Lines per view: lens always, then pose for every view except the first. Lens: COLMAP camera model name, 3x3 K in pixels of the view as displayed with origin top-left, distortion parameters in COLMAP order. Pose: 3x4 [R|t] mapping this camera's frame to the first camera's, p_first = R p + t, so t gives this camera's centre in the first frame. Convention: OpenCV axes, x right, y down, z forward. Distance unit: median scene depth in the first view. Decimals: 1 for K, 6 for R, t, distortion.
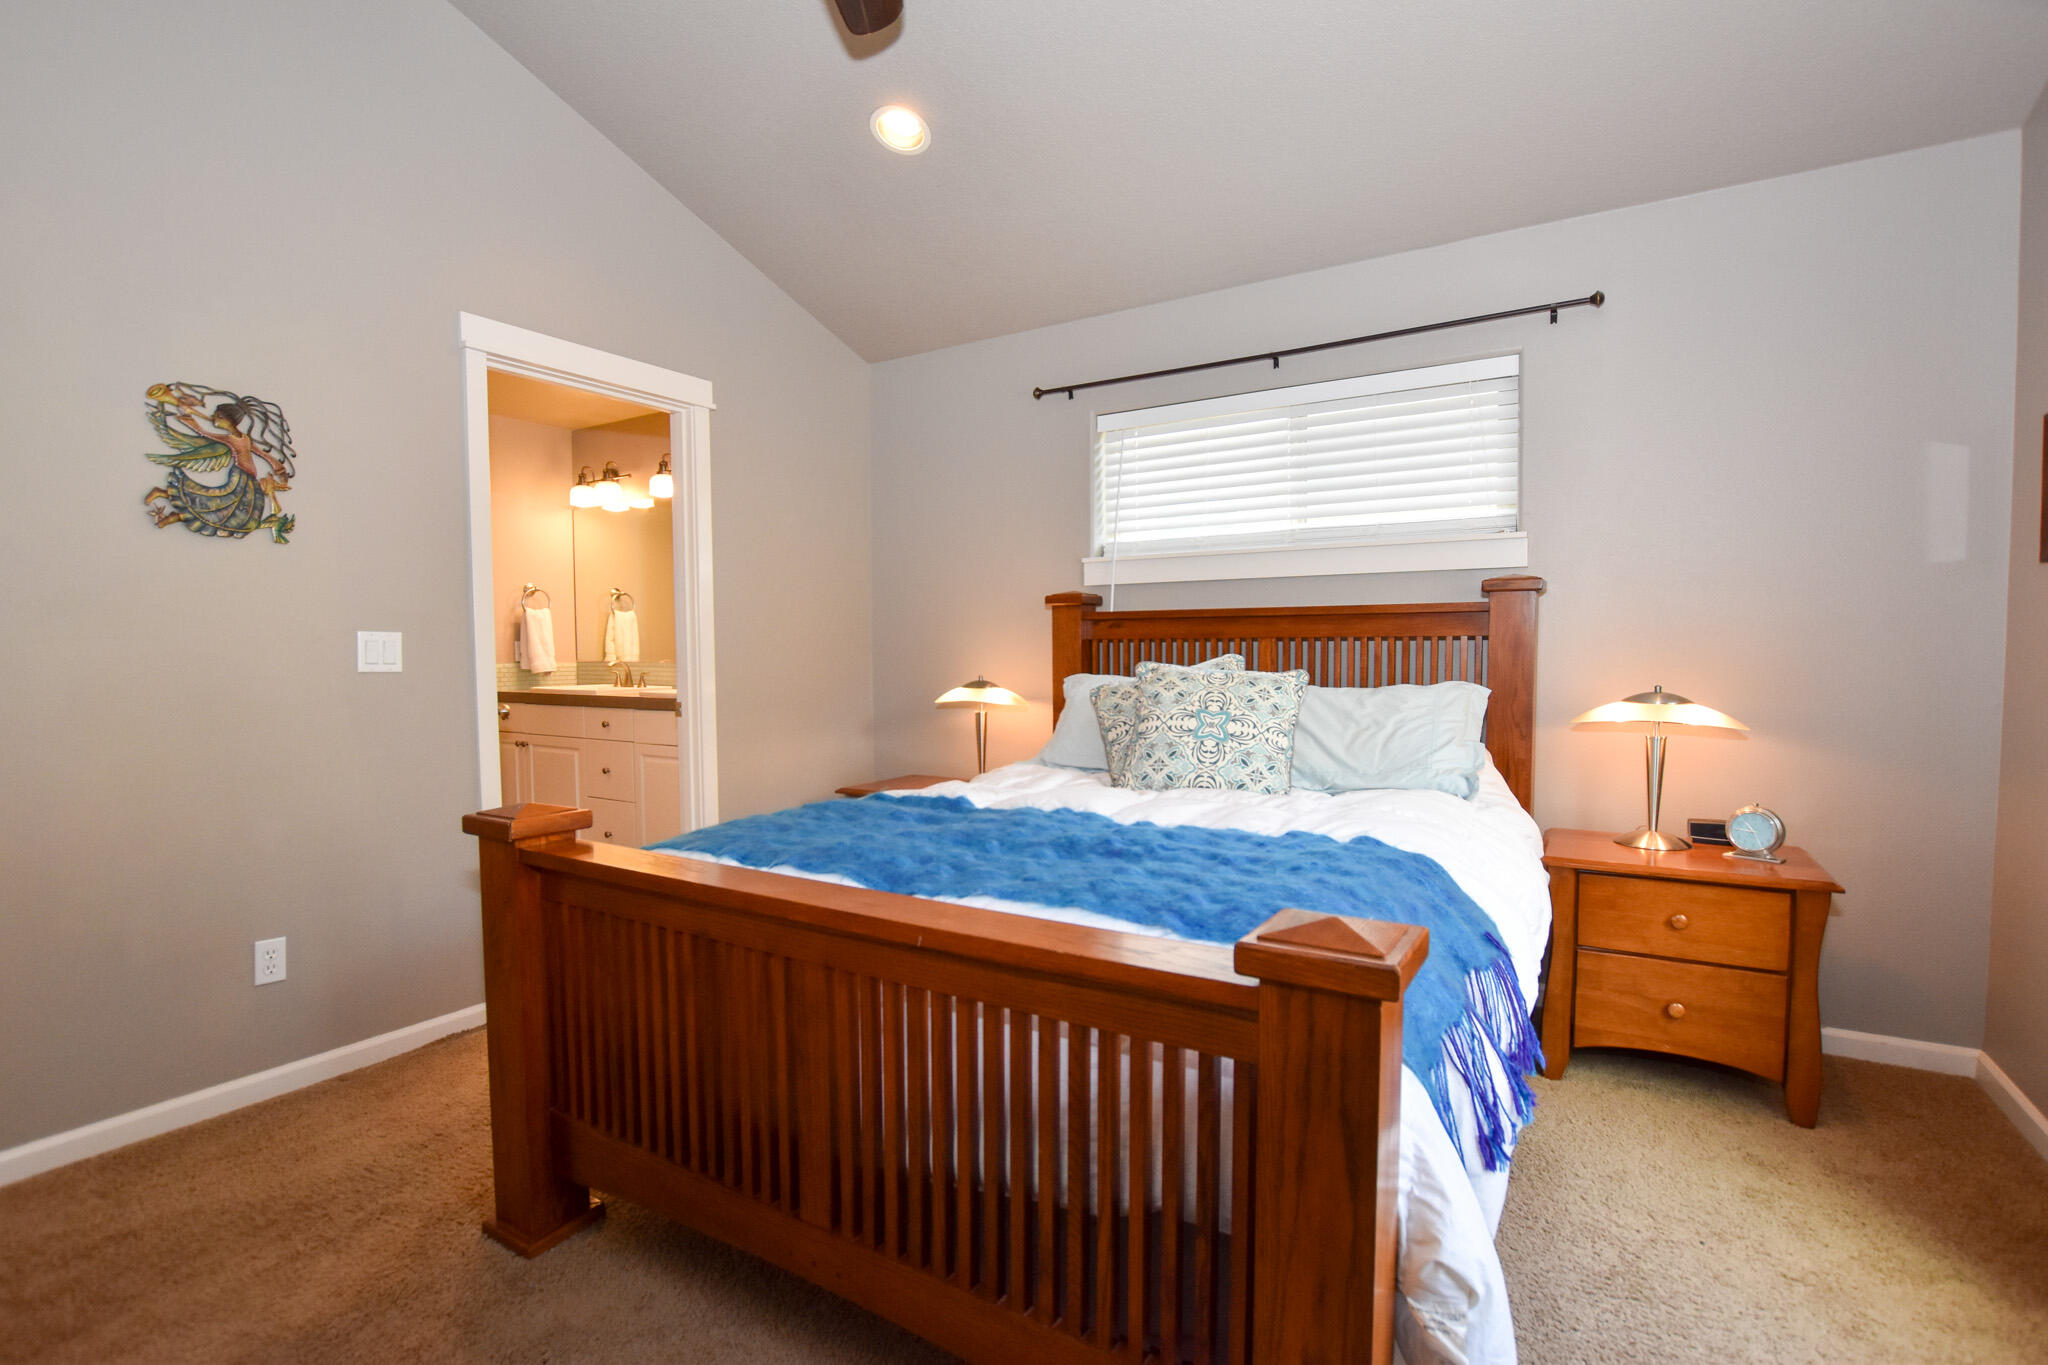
lens RADIAL K [[967.0, 0, 1023.4], [0, 967.0, 651.4], [0, 0, 1]] dist [0.000413, 0.000022]
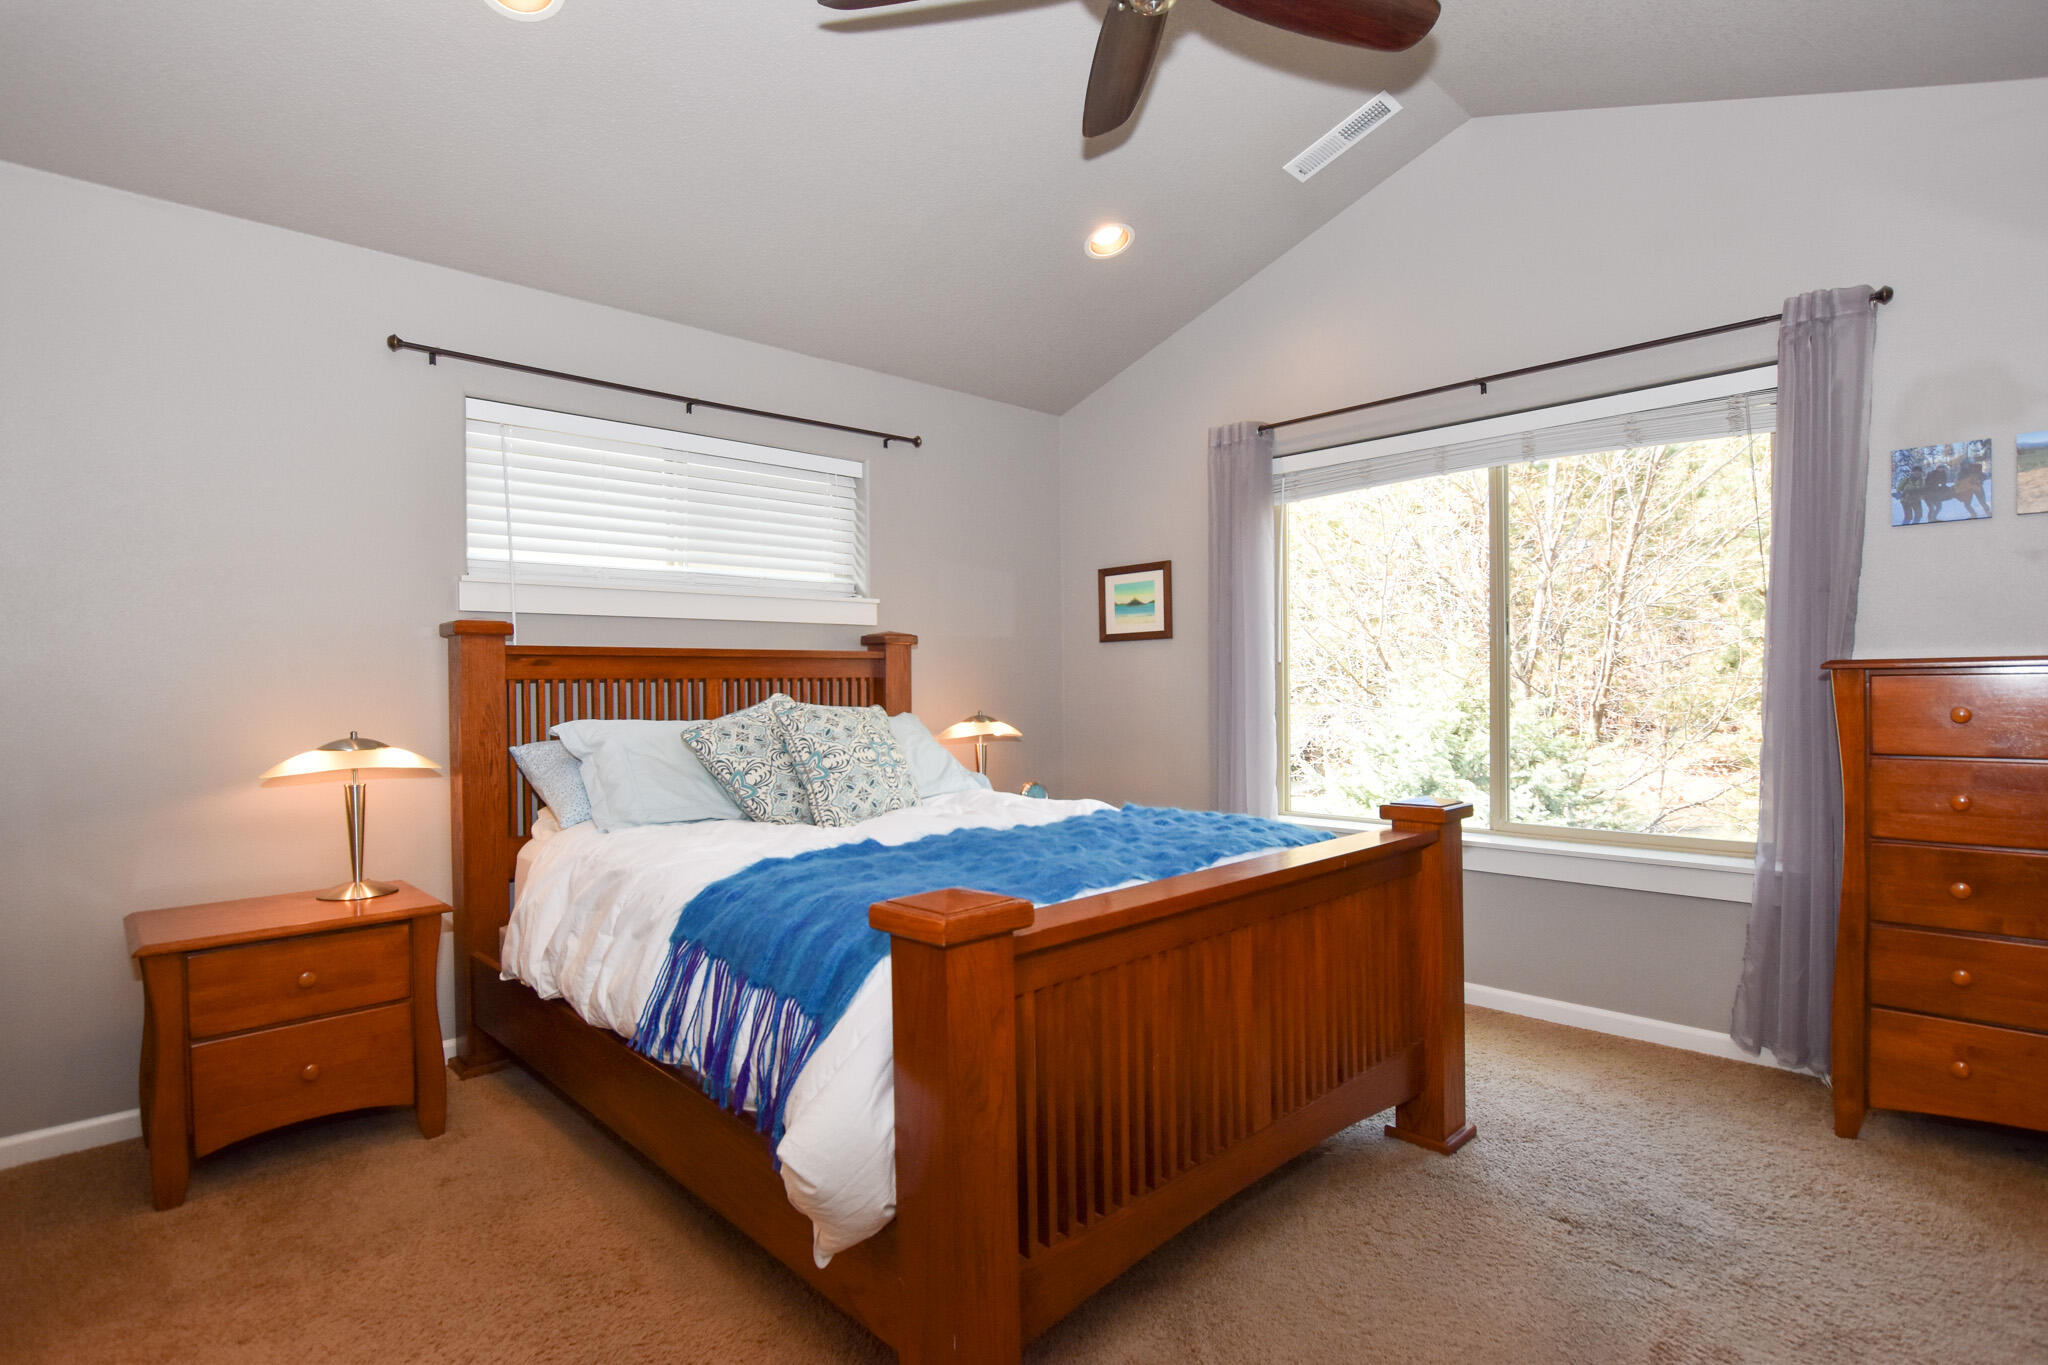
lens RADIAL K [[1018.5, 0, 1024.0], [0, 1018.5, 682.5], [0, 0, 1]] dist [-0.027802, 0.000208]
pose [[0.245869, 0.001585, 0.969302, -0.637812], [0.013396, 0.999898, -0.005033, 0.000060], [-0.969210, 0.014222, 0.245823, 0.376279]]
